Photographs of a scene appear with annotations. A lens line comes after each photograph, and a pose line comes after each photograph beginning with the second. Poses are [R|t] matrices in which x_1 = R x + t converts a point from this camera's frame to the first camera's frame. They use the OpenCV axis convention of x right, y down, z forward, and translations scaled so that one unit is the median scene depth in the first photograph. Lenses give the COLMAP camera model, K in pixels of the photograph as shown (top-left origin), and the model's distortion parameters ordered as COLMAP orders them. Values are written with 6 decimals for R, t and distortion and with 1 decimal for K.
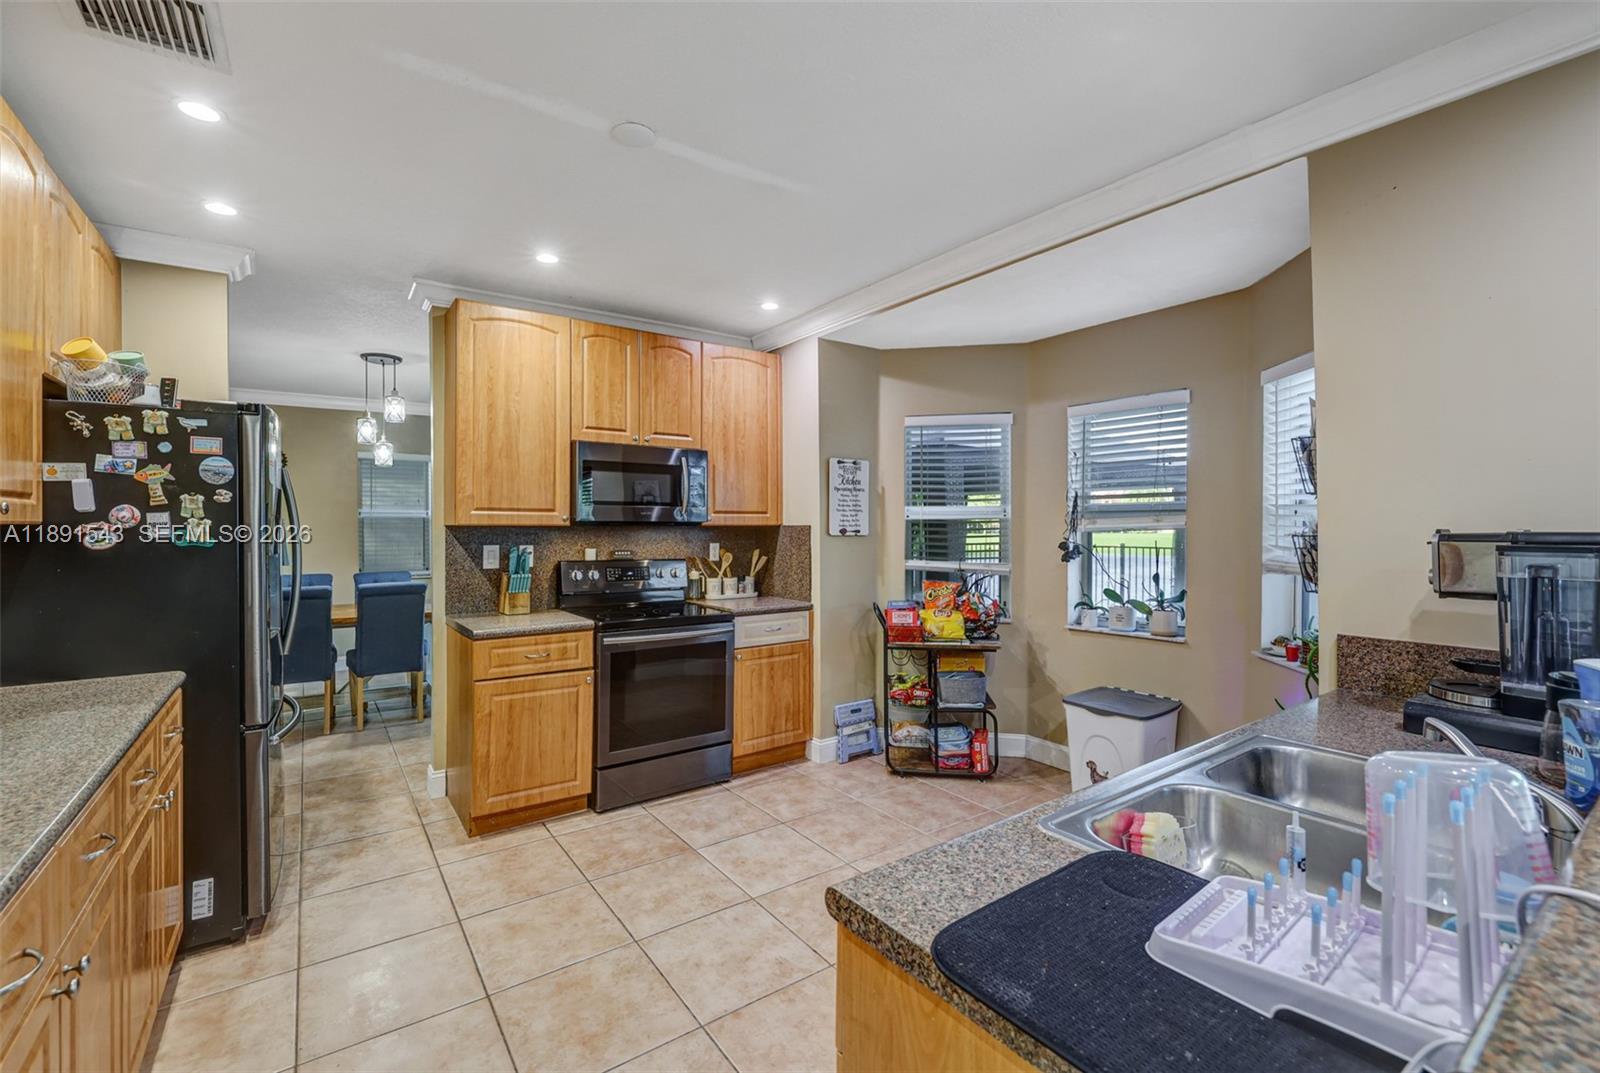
lens RADIAL K [[682.8, 0, 771.5], [0, 682.8, 528.4], [0, 0, 1]] dist [-0.003699, 0.000271]
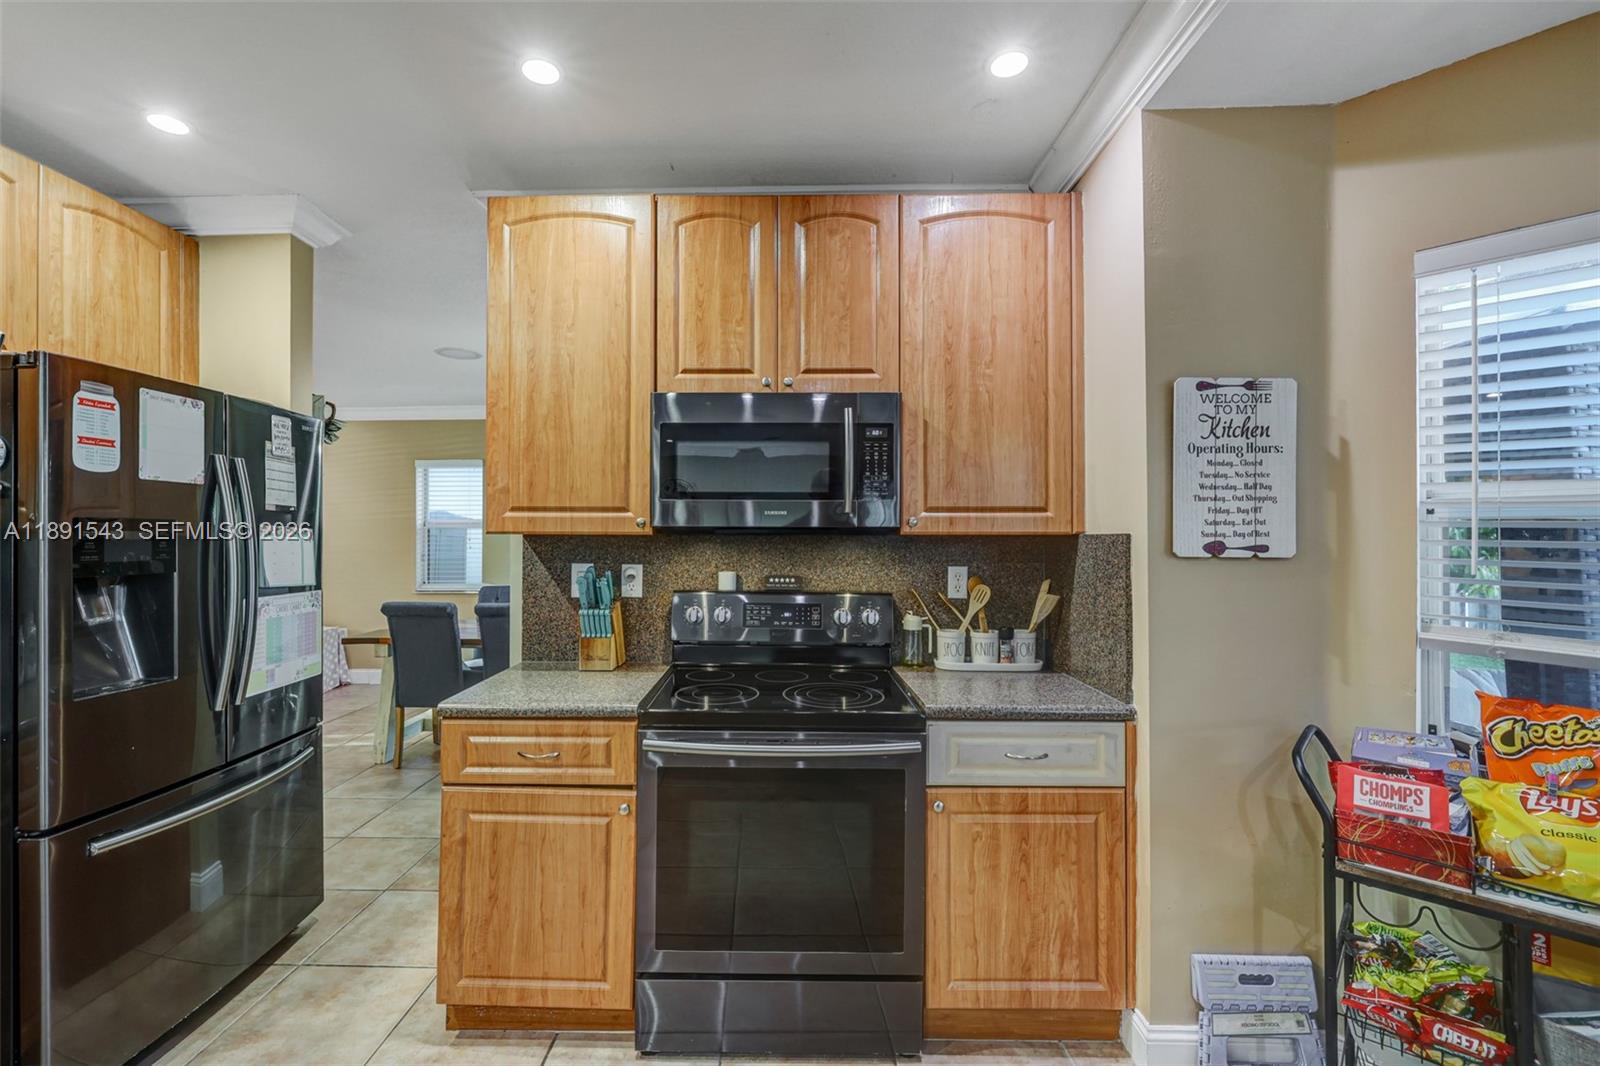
lens RADIAL K [[682.8, 0, 776.7], [0, 682.8, 533.1], [0, 0, 1]] dist [-0.003699, 0.000271]
pose [[0.814151, -0.002223, -0.580649, 0.131530], [-0.003602, 0.999954, -0.008880, -0.000202], [0.580642, 0.009321, 0.814105, 0.504207]]
